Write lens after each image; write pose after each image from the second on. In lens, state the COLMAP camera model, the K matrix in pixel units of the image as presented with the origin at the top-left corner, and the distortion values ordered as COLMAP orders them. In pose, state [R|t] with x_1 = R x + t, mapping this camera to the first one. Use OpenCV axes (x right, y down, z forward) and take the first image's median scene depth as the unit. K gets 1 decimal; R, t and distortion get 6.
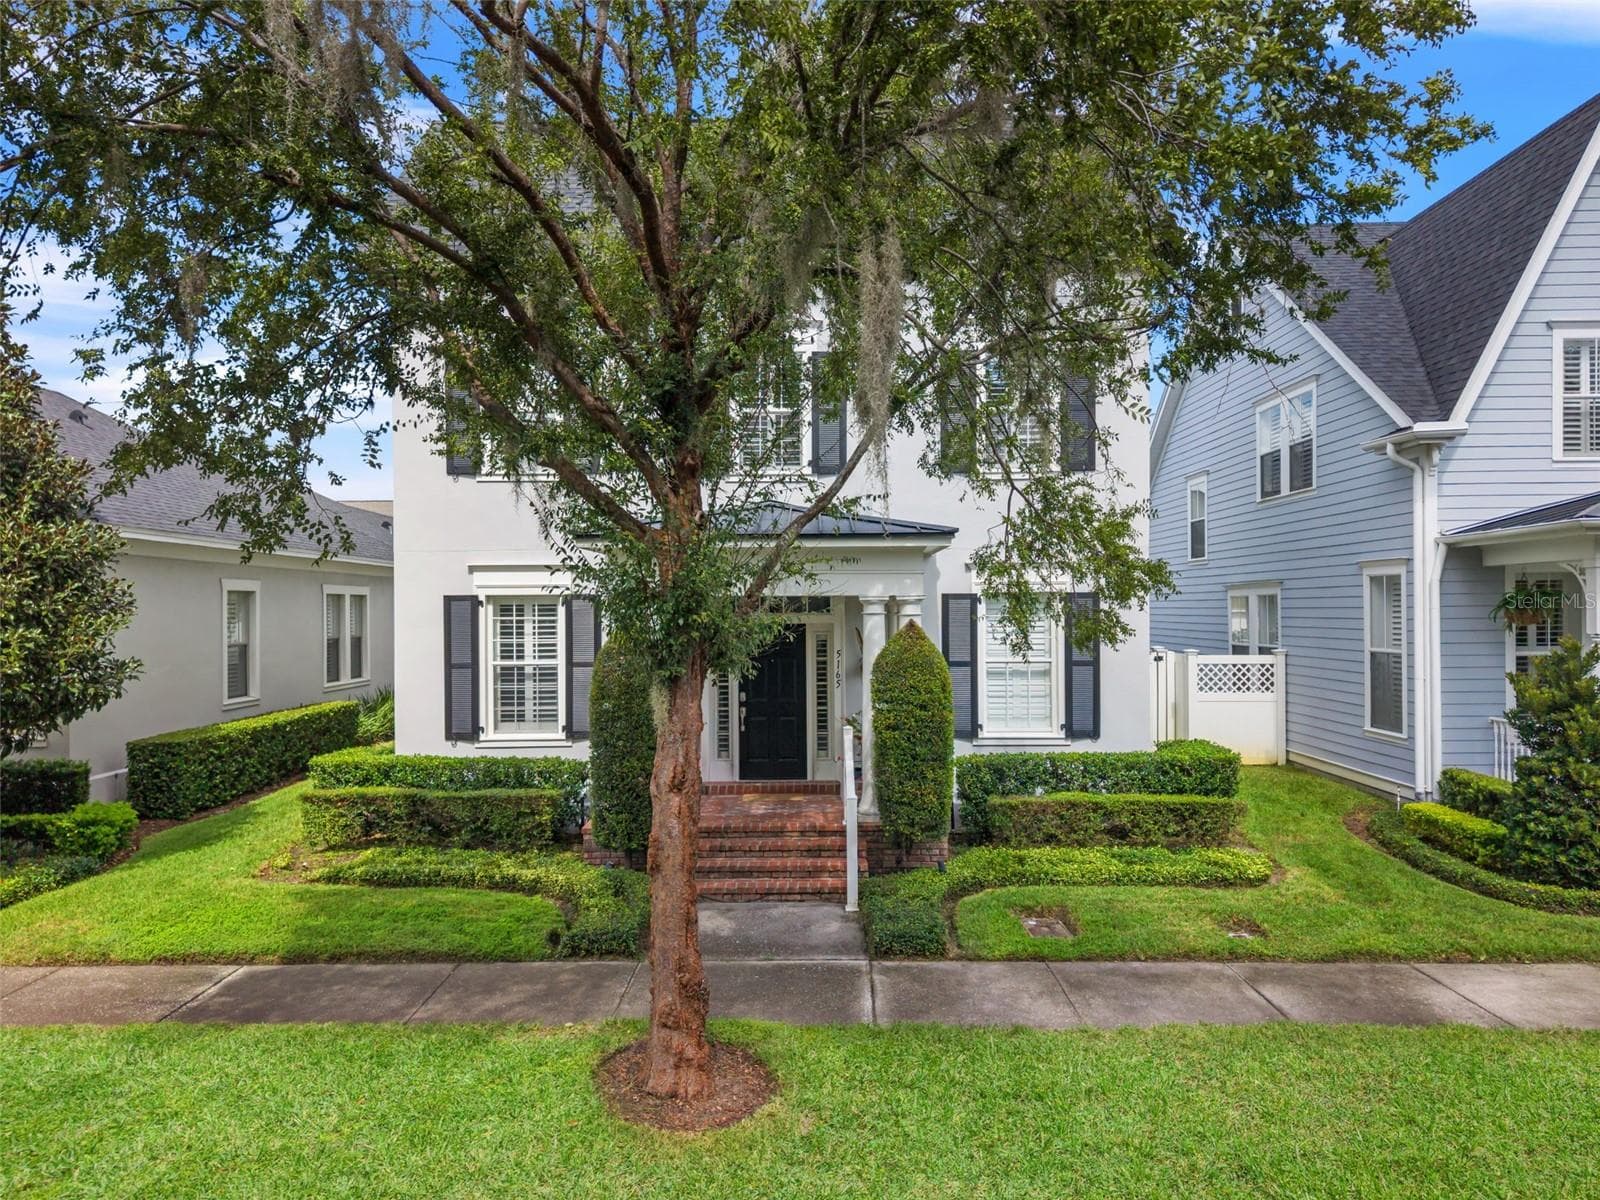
lens RADIAL K [[1080.9, 0, 795.2], [0, 1080.9, 618.4], [0, 0, 1]] dist [0.027716, -0.034770]
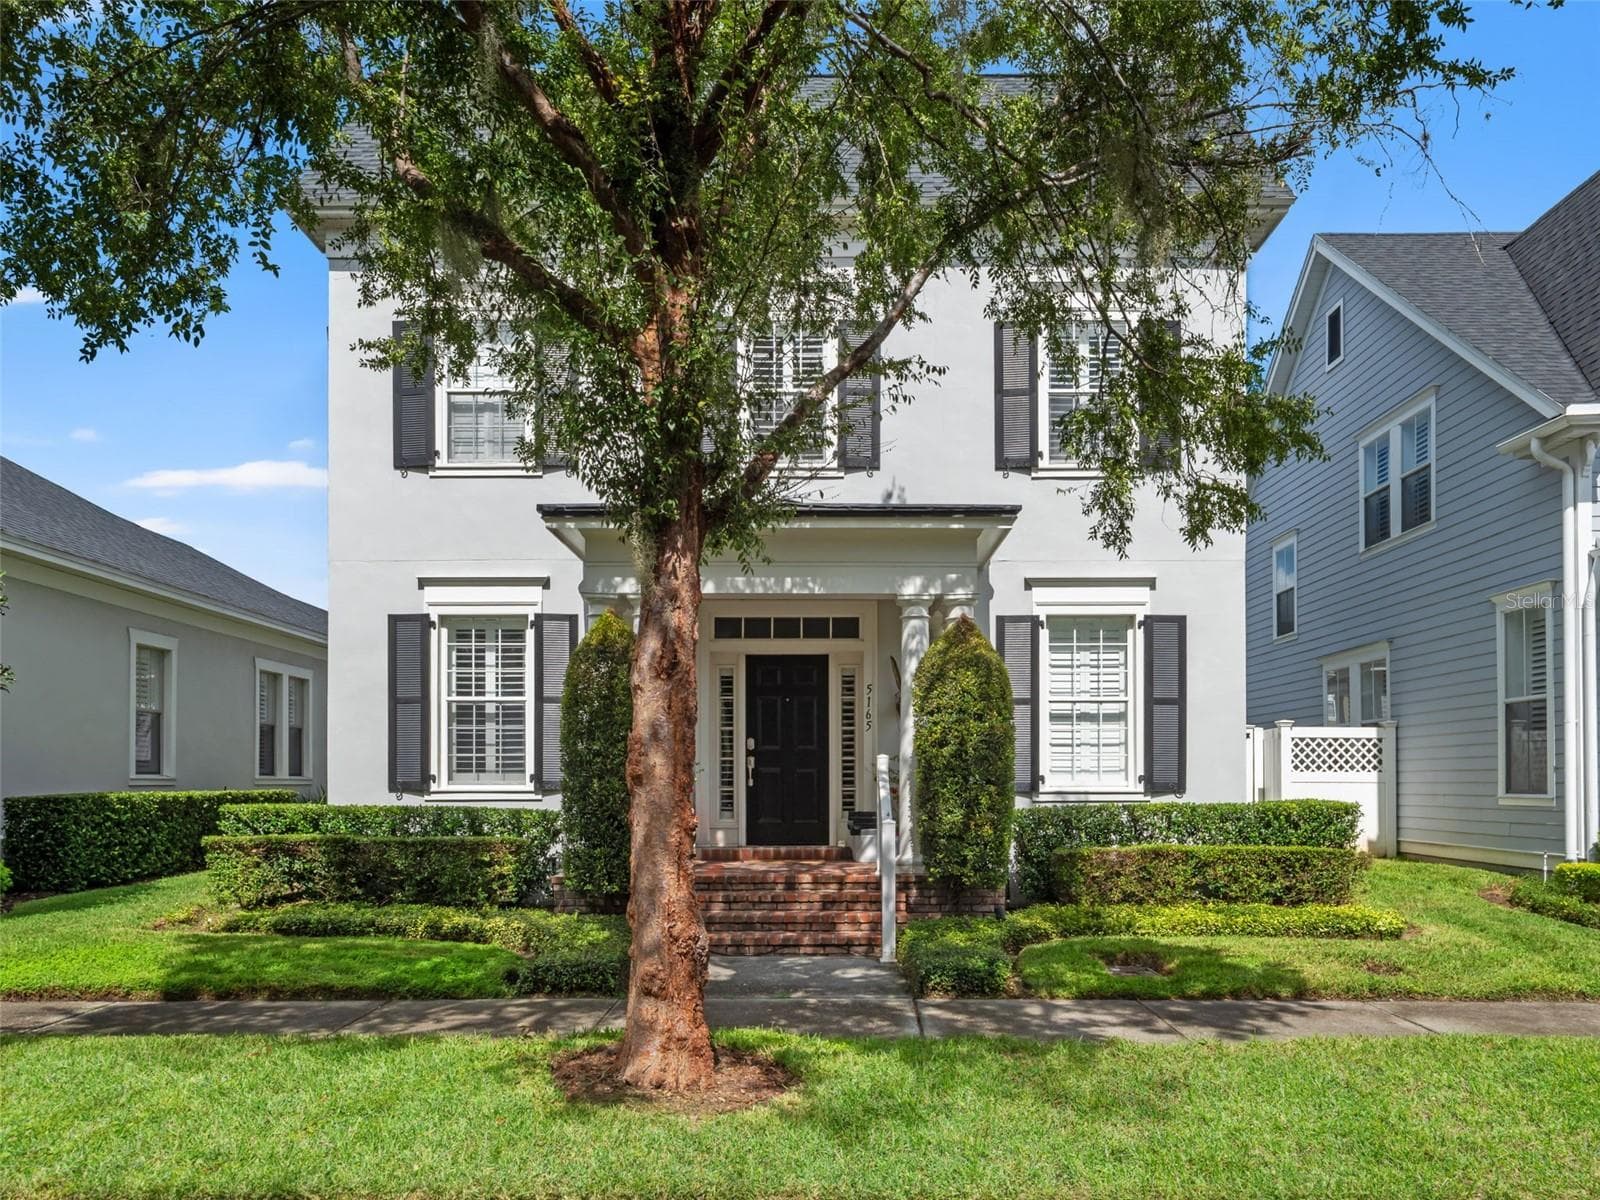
lens RADIAL K [[1210.0, 0, 812.7], [0, 1210.0, 786.0], [0, 0, 1]] dist [-0.006563, 0.007813]
pose [[0.999968, 0.006173, 0.005171, -0.006457], [-0.006121, 0.999931, -0.009988, 0.116880], [-0.005232, 0.009956, 0.999937, 0.084550]]
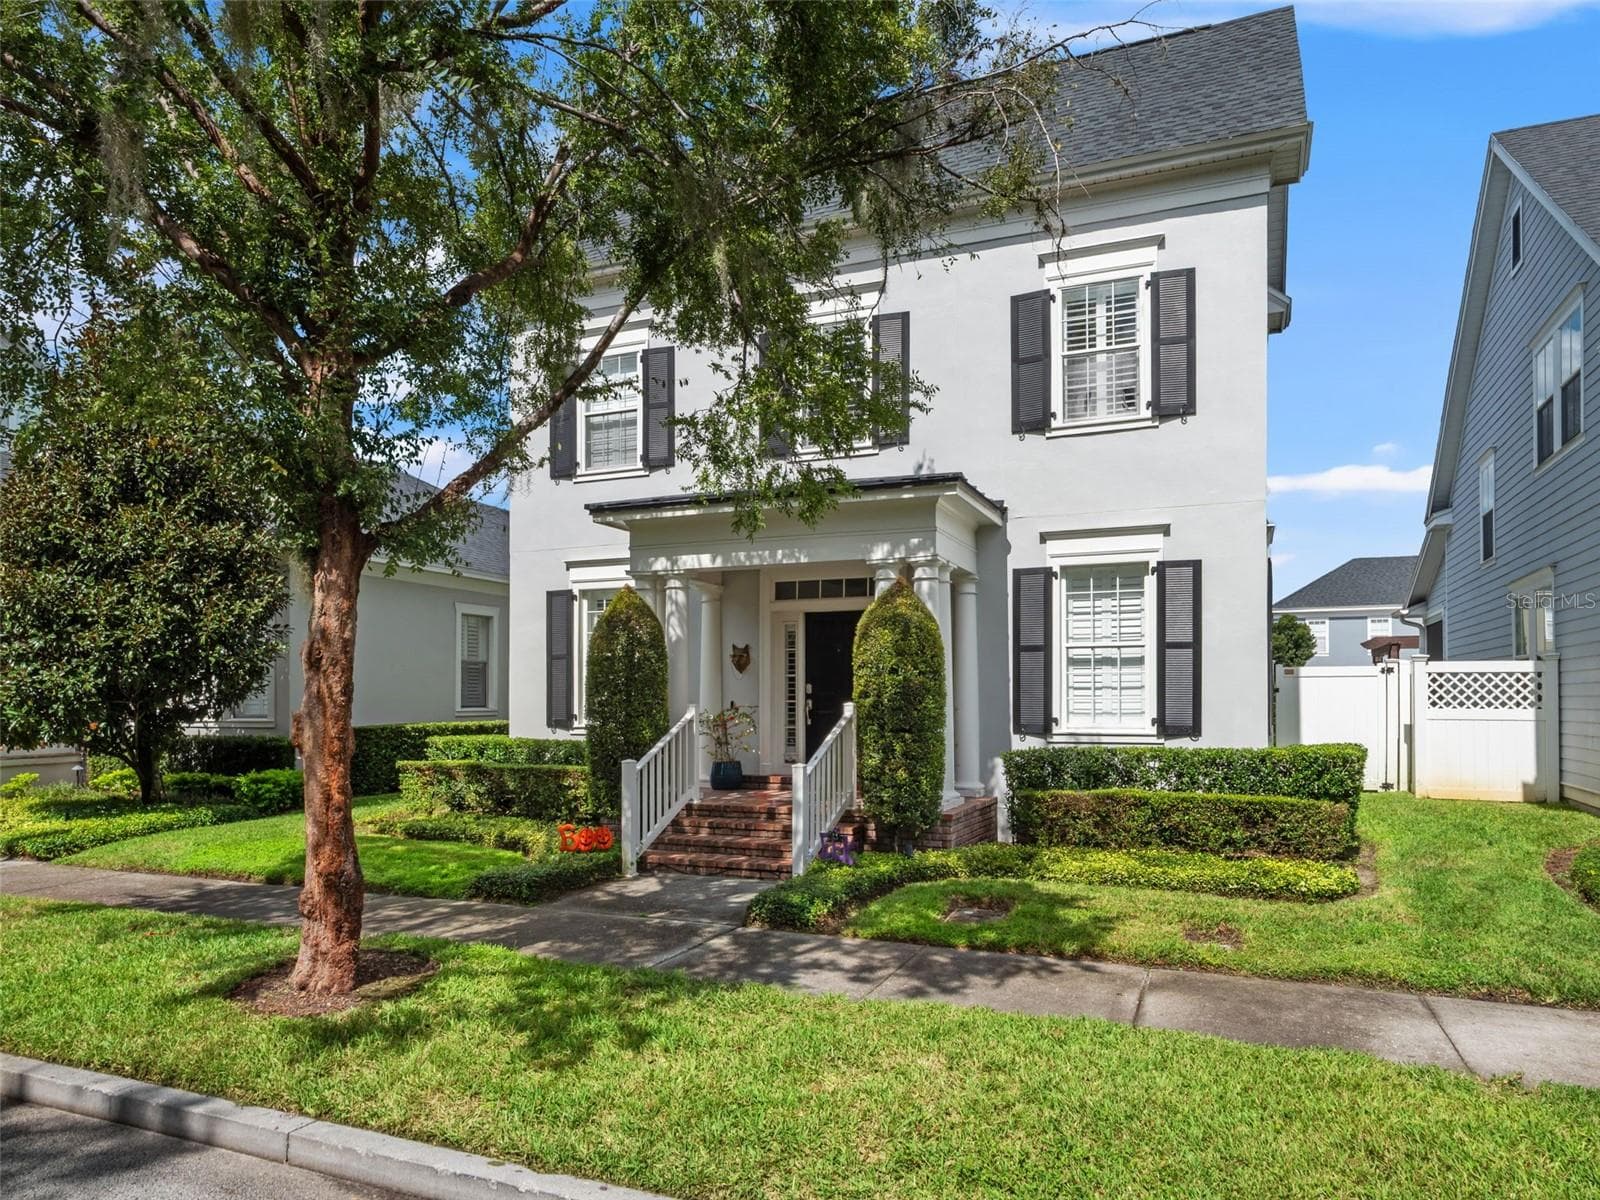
lens RADIAL K [[1035.4, 0, 806.3], [0, 1035.4, 694.3], [0, 0, 1]] dist [-0.002078, -0.002020]
pose [[0.924998, 0.003591, -0.379955, 0.303956], [-0.009105, 0.999878, -0.012716, 0.092098], [0.379863, 0.015222, 0.924917, 0.156157]]
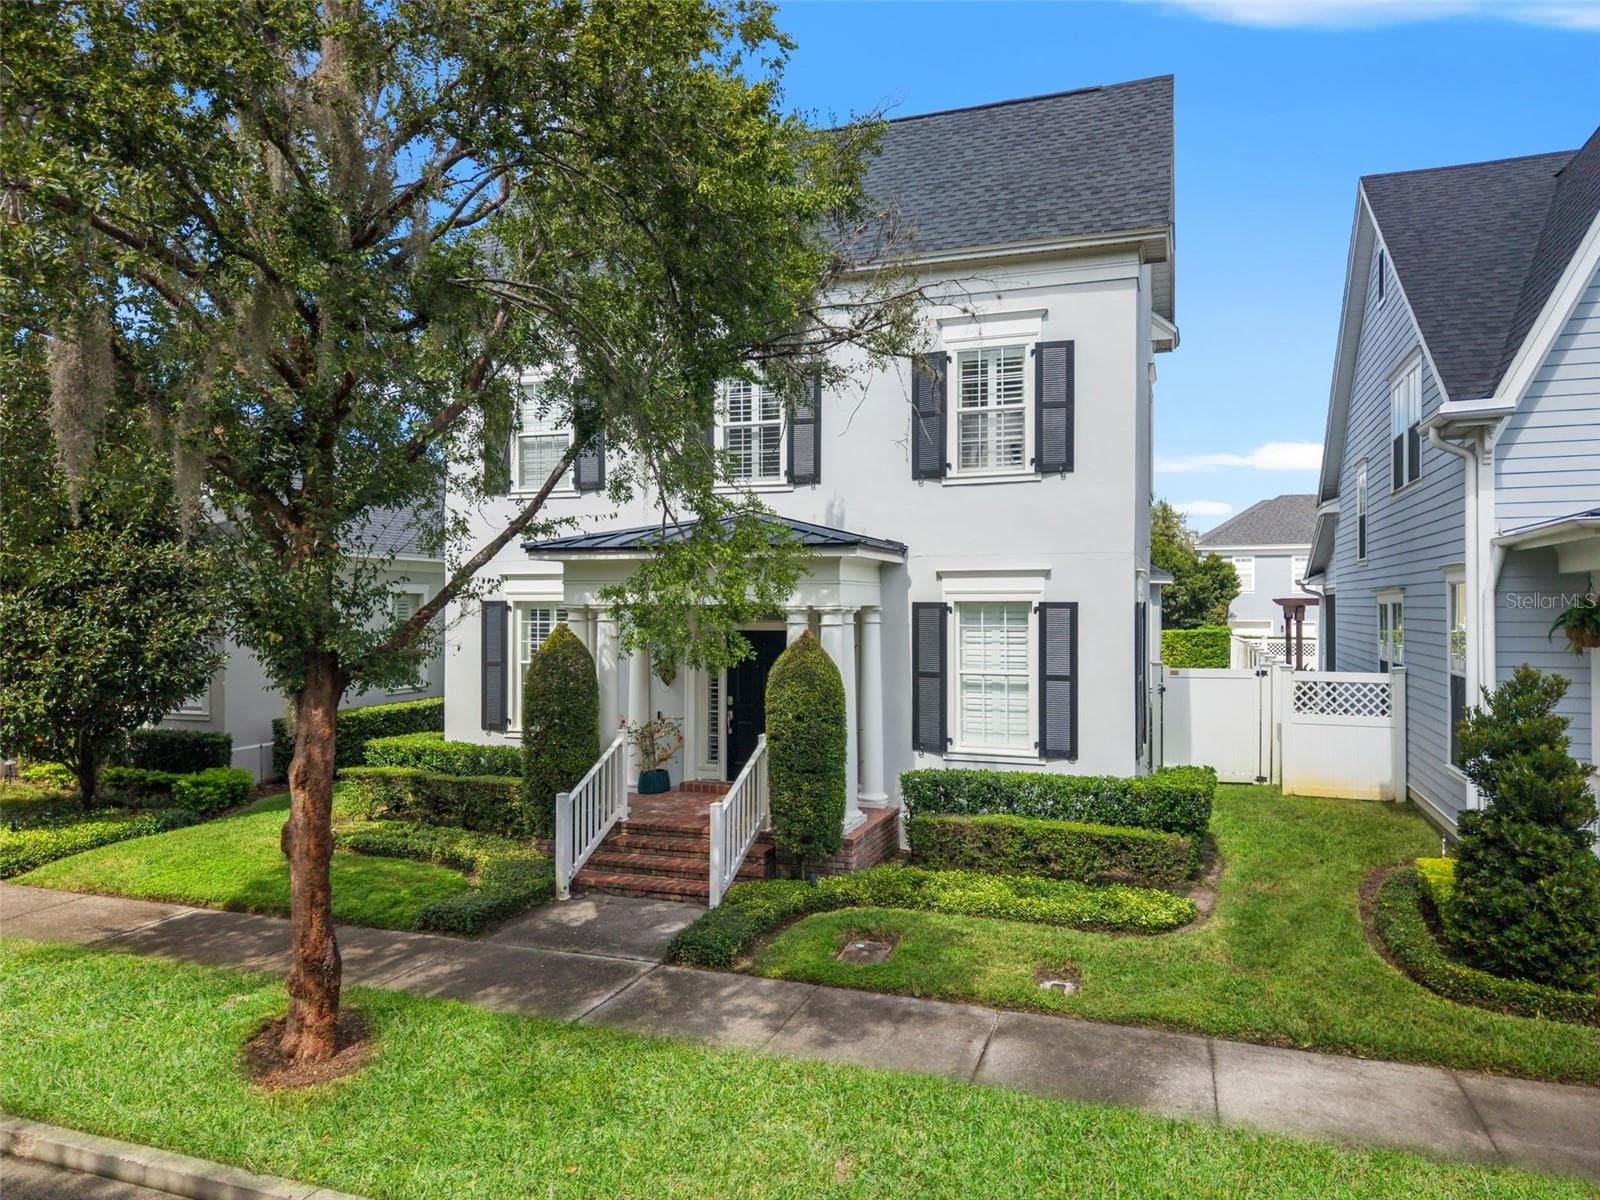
lens RADIAL K [[1081.5, 0, 800.0], [0, 1081.5, 600.0], [0, 0, 1]] dist [0.036033, -0.047945]
pose [[0.943783, 0.005677, -0.330518, 0.364834], [-0.009398, 0.999909, -0.009661, -0.014567], [0.330433, 0.012224, 0.943750, 0.044804]]
